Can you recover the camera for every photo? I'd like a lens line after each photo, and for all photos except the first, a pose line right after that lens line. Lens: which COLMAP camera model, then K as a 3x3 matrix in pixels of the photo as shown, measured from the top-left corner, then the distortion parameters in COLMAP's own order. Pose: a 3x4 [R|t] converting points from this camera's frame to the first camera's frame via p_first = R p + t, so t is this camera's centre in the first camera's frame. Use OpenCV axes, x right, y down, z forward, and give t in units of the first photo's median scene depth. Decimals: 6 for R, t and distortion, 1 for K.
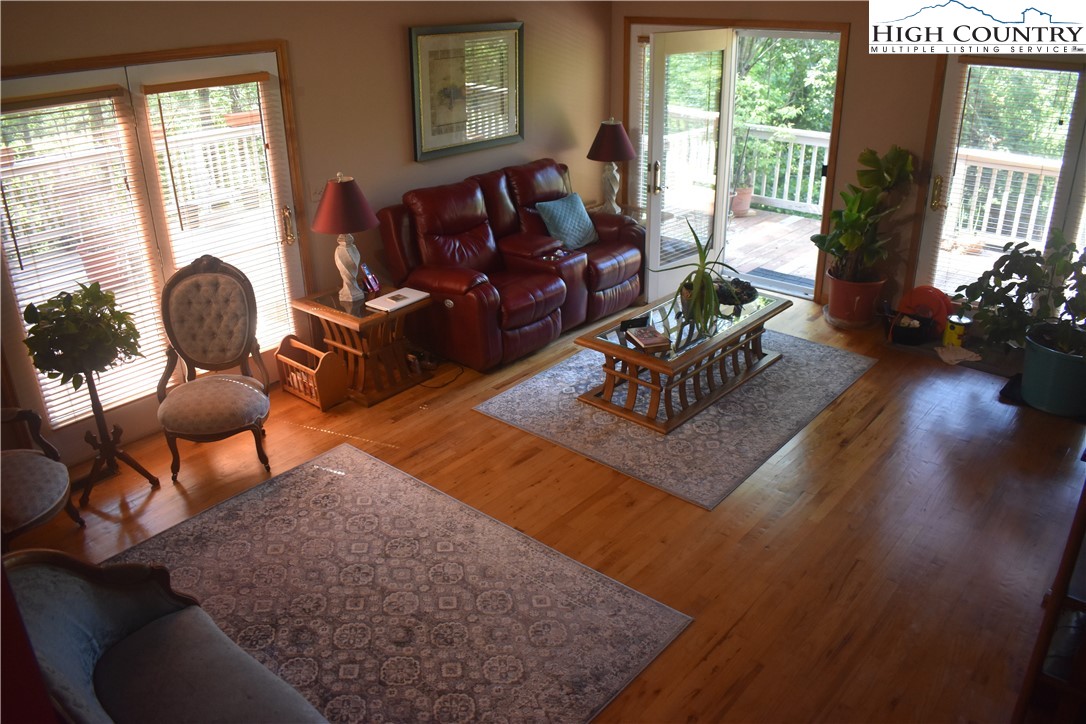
lens RADIAL K [[857.0, 0, 543.0], [0, 857.0, 362.0], [0, 0, 1]] dist [-0.087001, 0.009433]
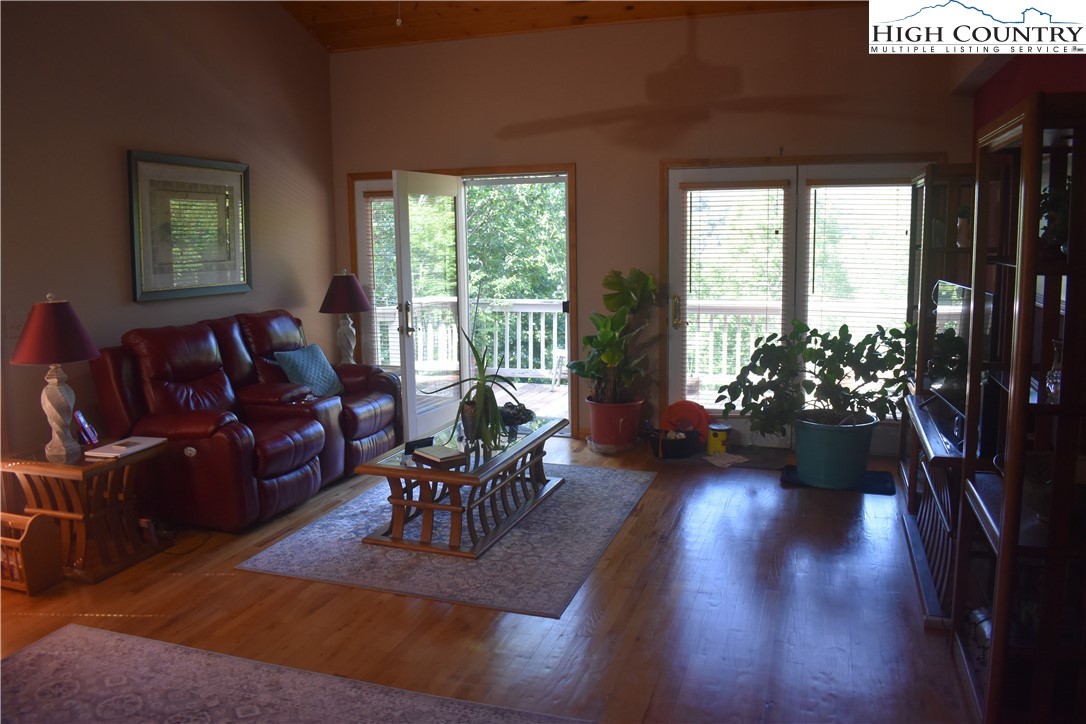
lens RADIAL K [[857.0, 0, 543.0], [0, 857.0, 362.0], [0, 0, 1]] dist [-0.087001, 0.009433]
pose [[0.925021, -0.052734, 0.376237, -0.097620], [0.156710, 0.955107, -0.251420, 0.108619], [-0.346089, 0.291529, 0.891759, 0.129134]]
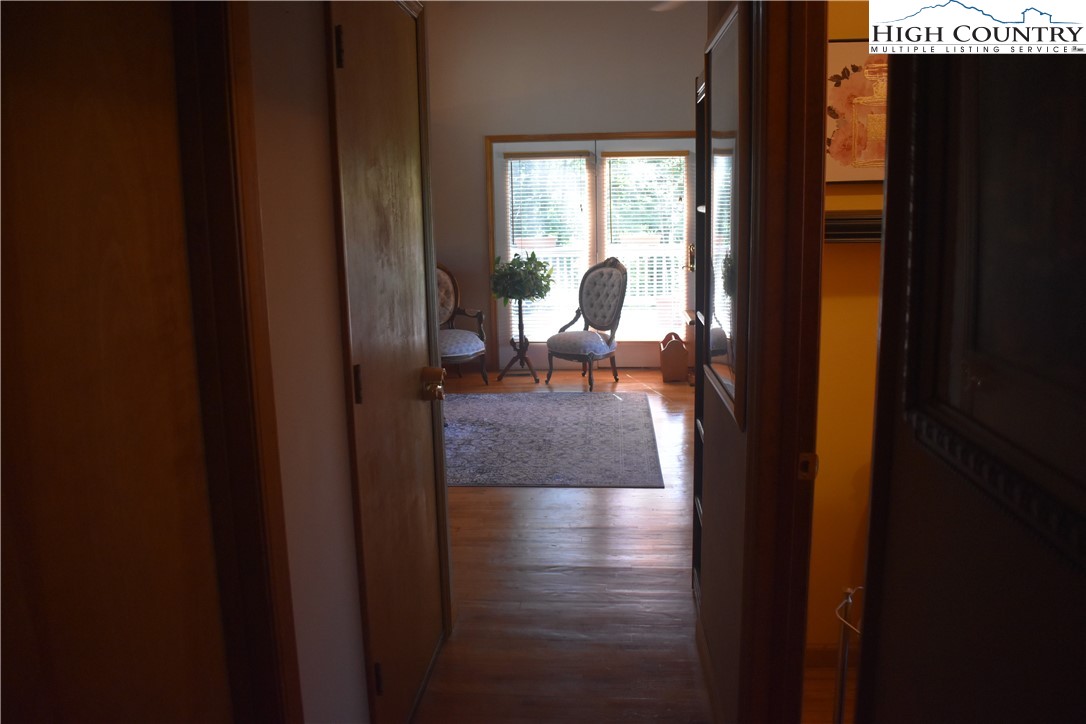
lens RADIAL K [[857.0, 0, 543.0], [0, 857.0, 362.0], [0, 0, 1]] dist [-0.087001, 0.009433]
pose [[0.586267, 0.150057, -0.796099, 0.723059], [-0.323099, 0.944467, -0.059915, 0.172230], [0.742898, 0.292345, 0.602193, 0.000845]]
